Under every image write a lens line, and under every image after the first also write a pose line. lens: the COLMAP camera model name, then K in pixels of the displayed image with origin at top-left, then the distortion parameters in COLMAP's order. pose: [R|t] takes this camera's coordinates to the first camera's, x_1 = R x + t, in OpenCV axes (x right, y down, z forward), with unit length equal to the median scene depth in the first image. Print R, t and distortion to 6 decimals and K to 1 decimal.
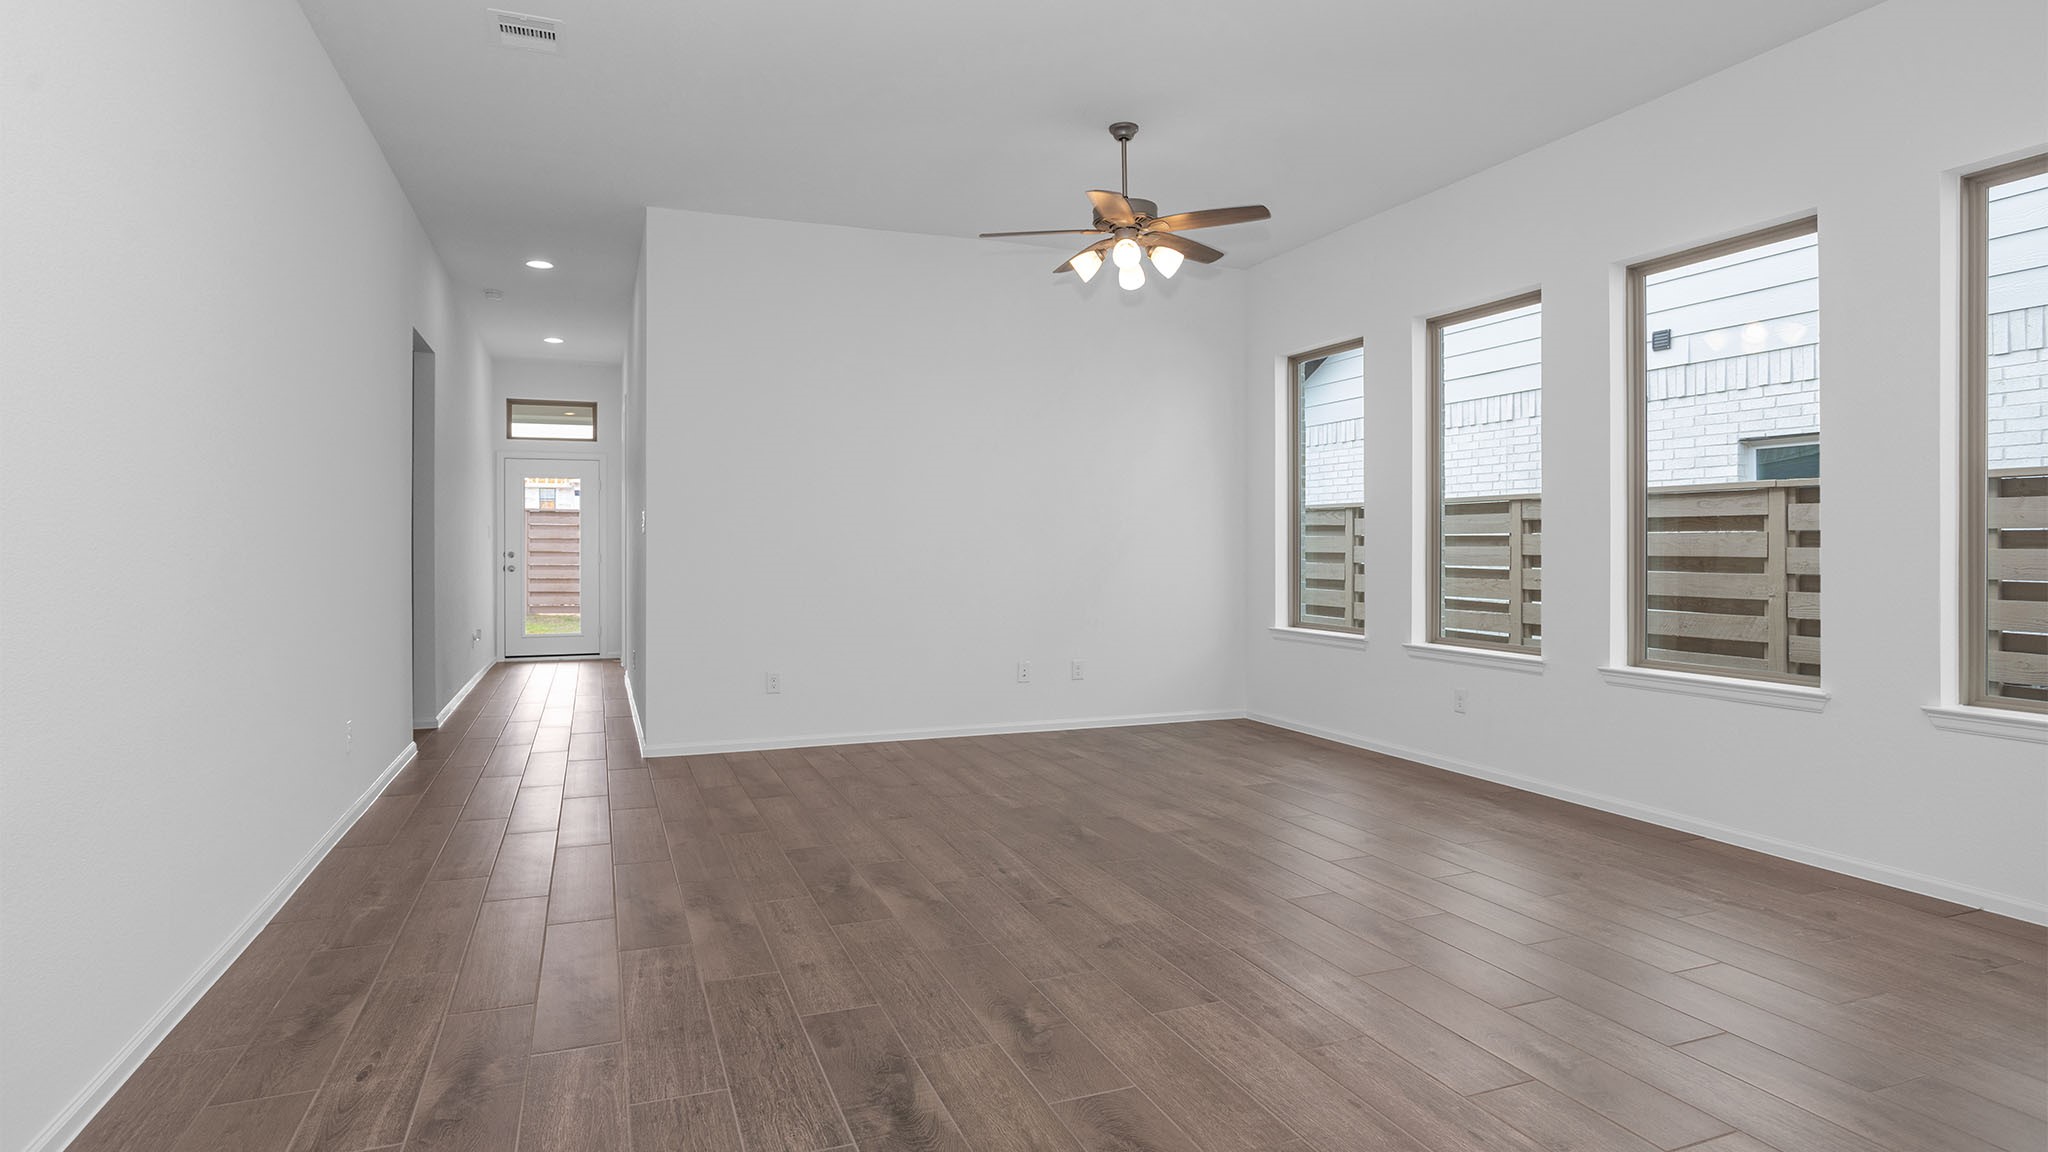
lens RADIAL K [[1076.1, 0, 1015.8], [0, 1076.1, 561.2], [0, 0, 1]] dist [0.027143, 0.000569]
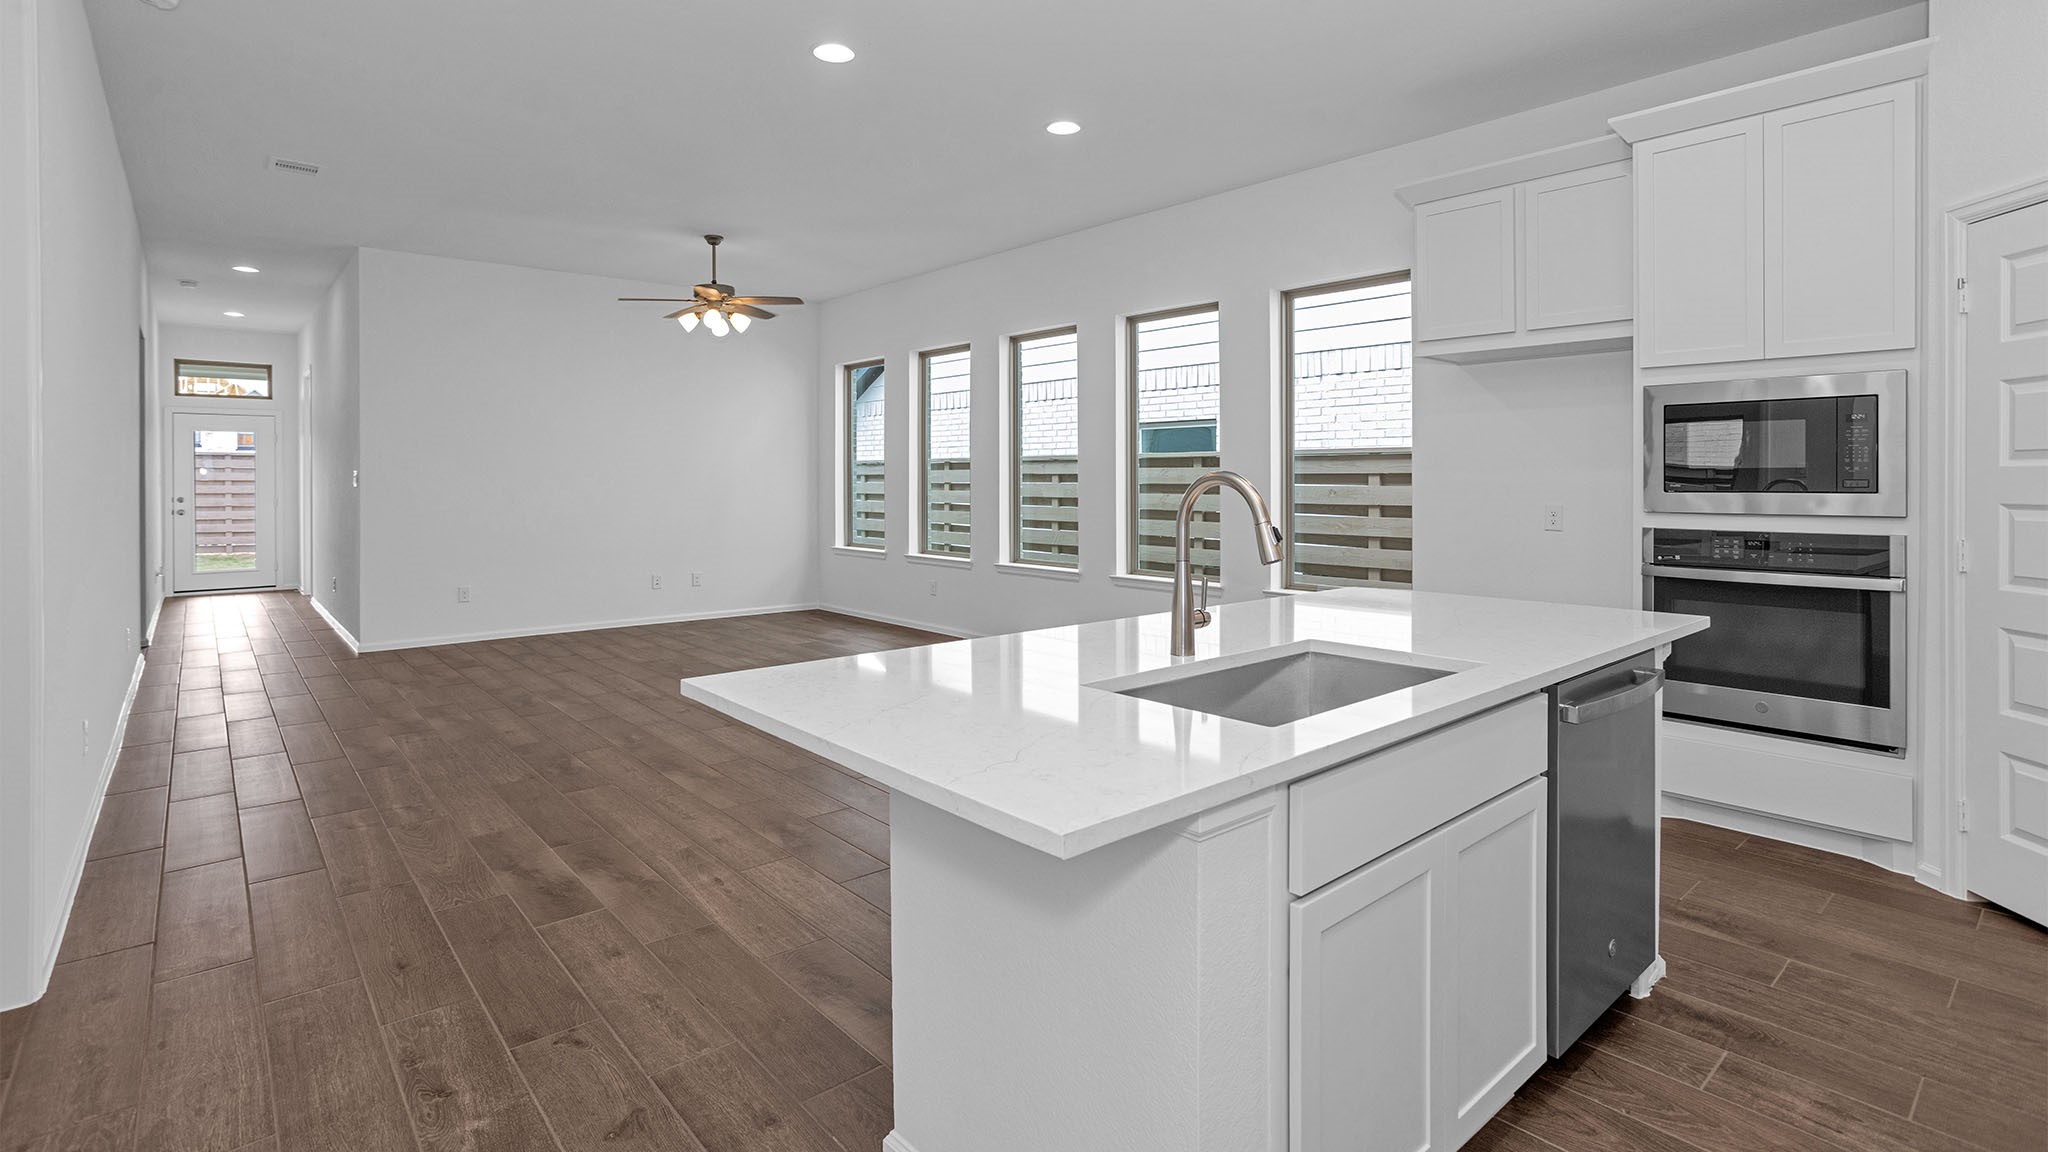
lens RADIAL K [[980.0, 0, 1036.2], [0, 980.0, 507.8], [0, 0, 1]] dist [-0.031178, 0.014752]
pose [[0.941568, -0.003194, 0.336807, 0.060342], [0.001785, 0.999988, 0.004491, -0.001198], [-0.336818, -0.003627, 0.941563, -0.535392]]
